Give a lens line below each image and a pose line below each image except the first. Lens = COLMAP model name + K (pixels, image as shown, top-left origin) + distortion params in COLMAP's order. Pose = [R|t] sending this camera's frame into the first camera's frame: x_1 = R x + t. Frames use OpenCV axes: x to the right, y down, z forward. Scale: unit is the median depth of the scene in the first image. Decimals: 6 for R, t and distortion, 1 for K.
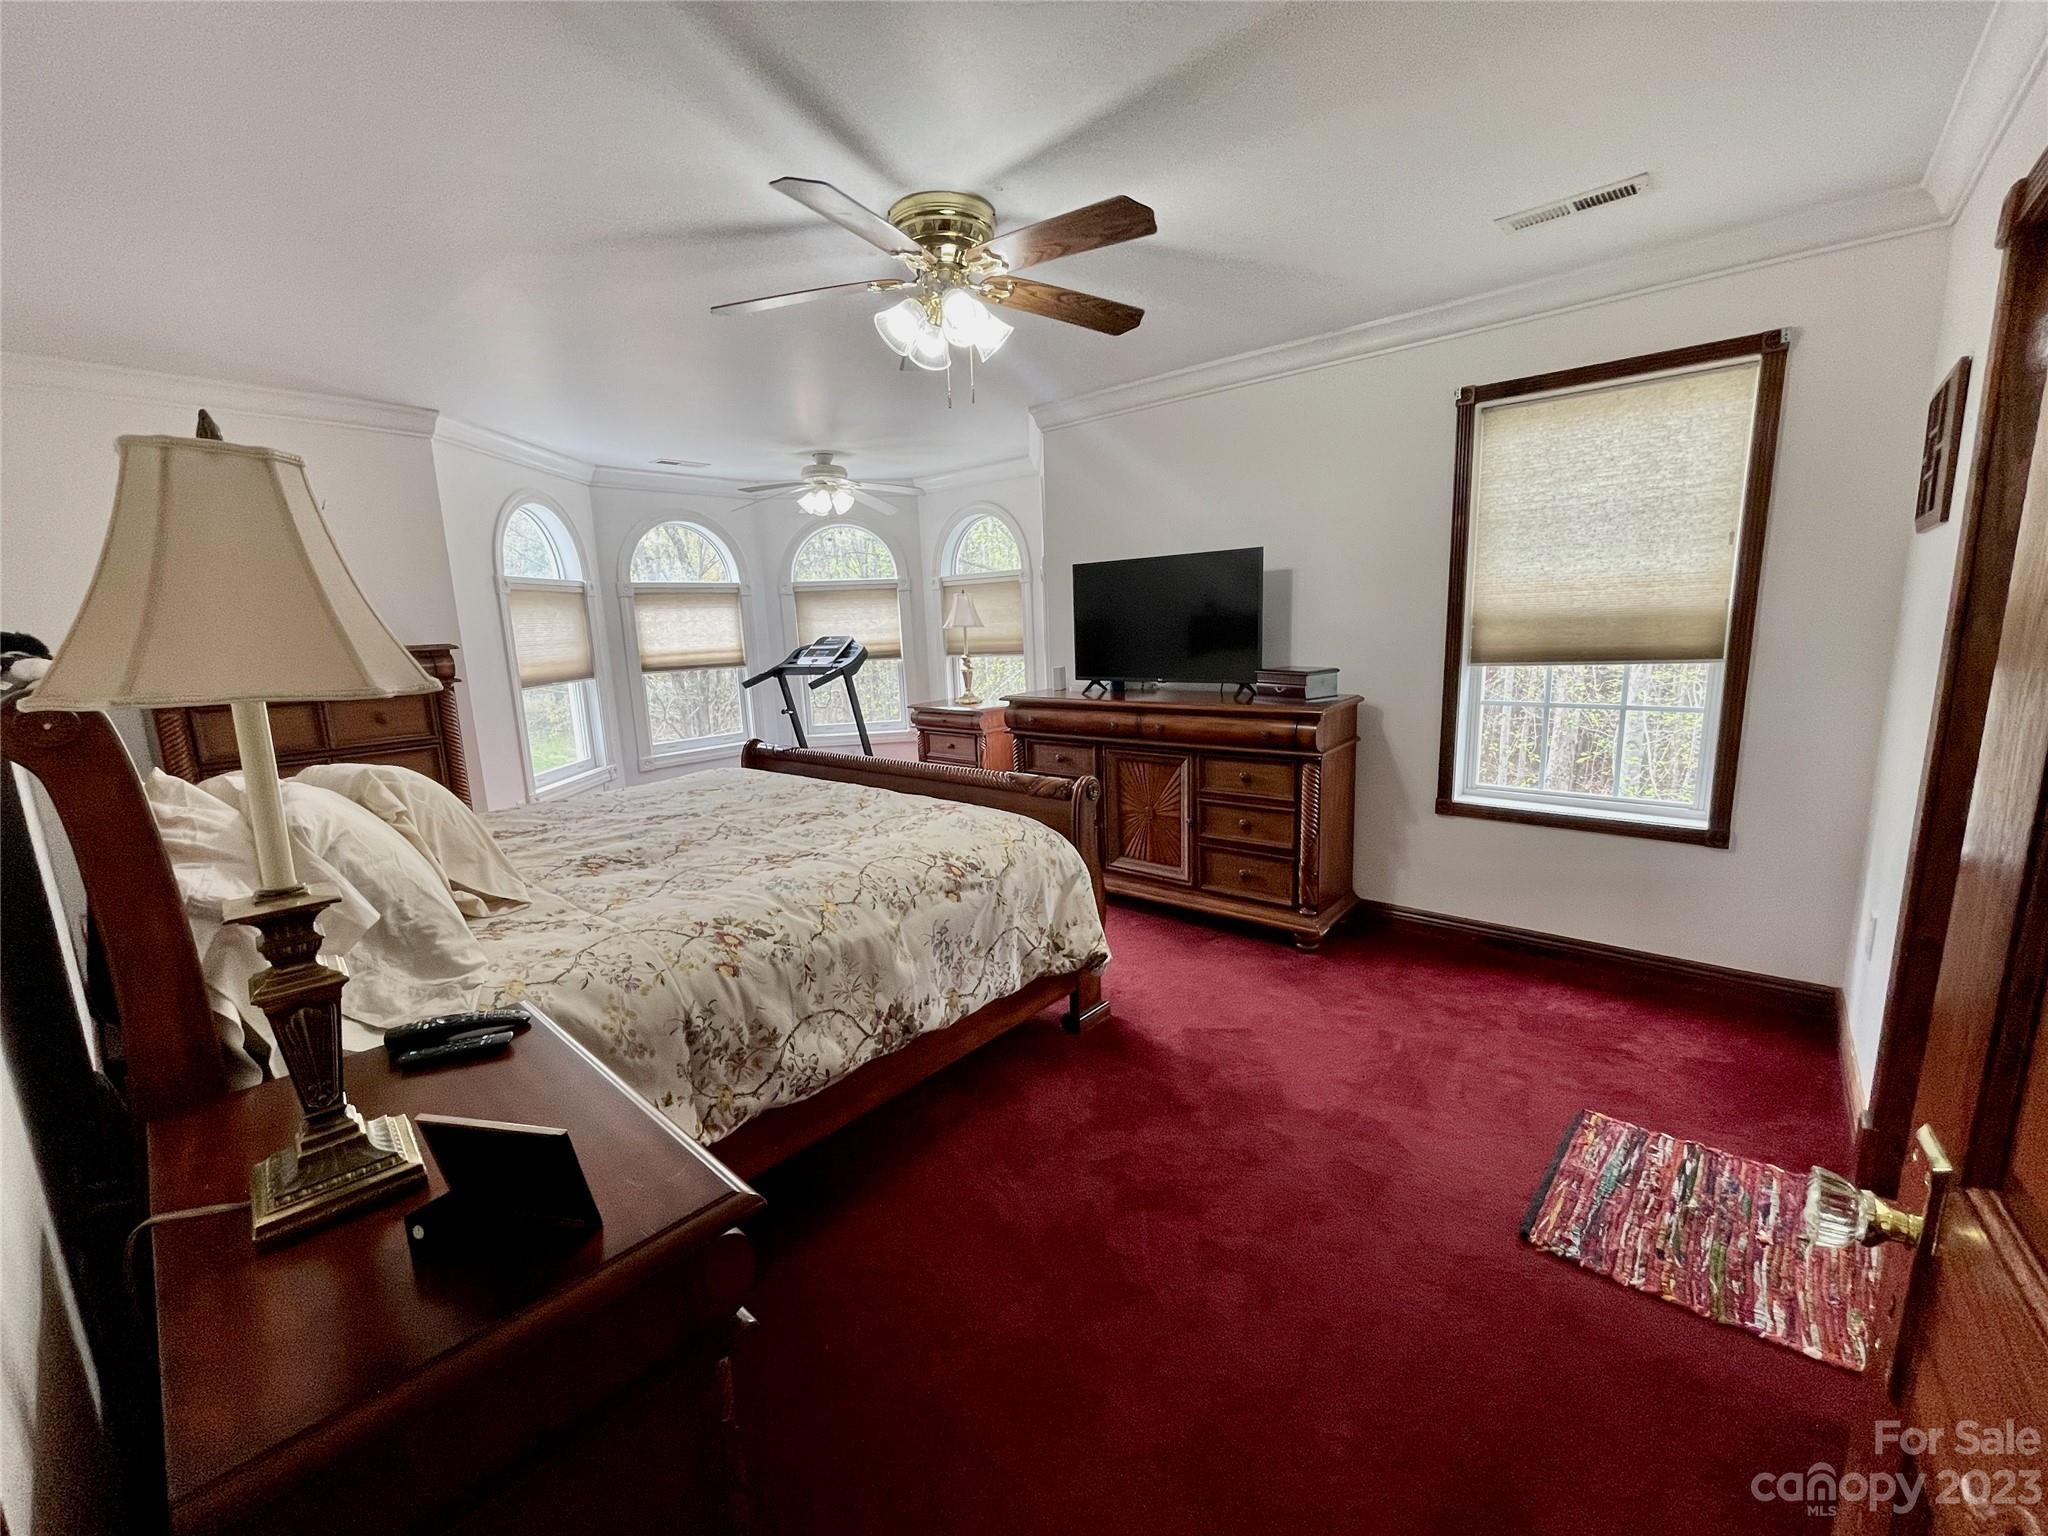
lens RADIAL K [[828.1, 0, 1017.6], [0, 828.1, 770.3], [0, 0, 1]] dist [-0.013817, 0.007073]
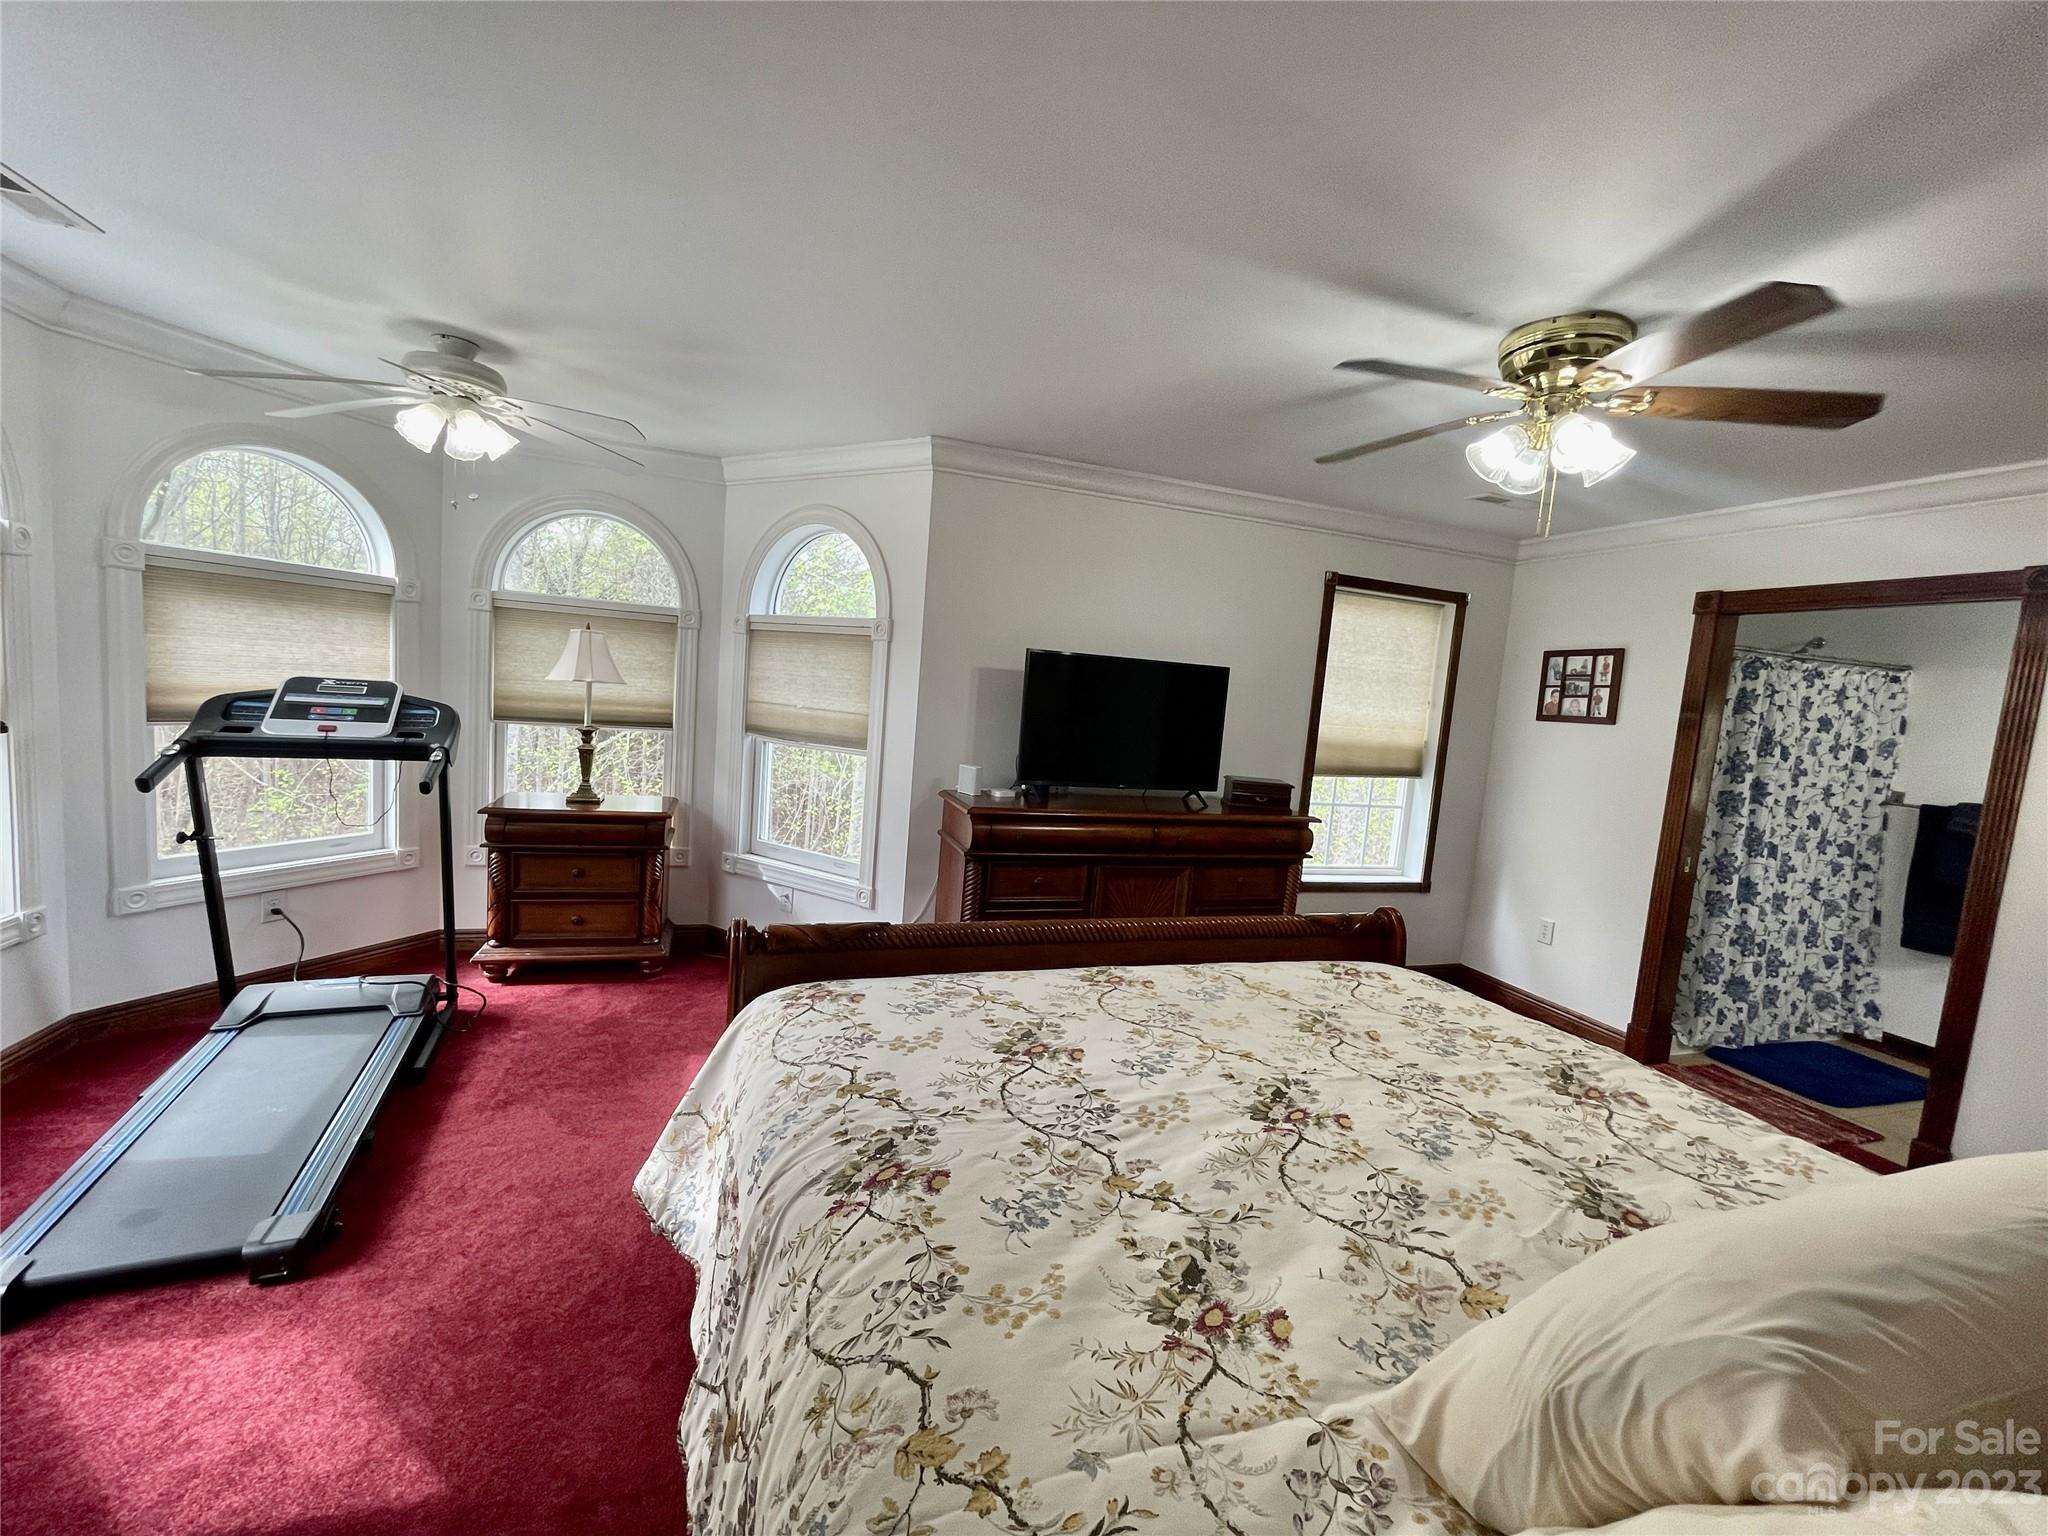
lens RADIAL K [[828.1, 0, 1017.6], [0, 828.1, 770.3], [0, 0, 1]] dist [-0.013817, 0.007073]
pose [[0.492921, -0.011184, 0.870002, -0.741107], [0.057661, 0.998139, -0.019838, -0.121108], [-0.868162, 0.059944, 0.492648, 0.667691]]
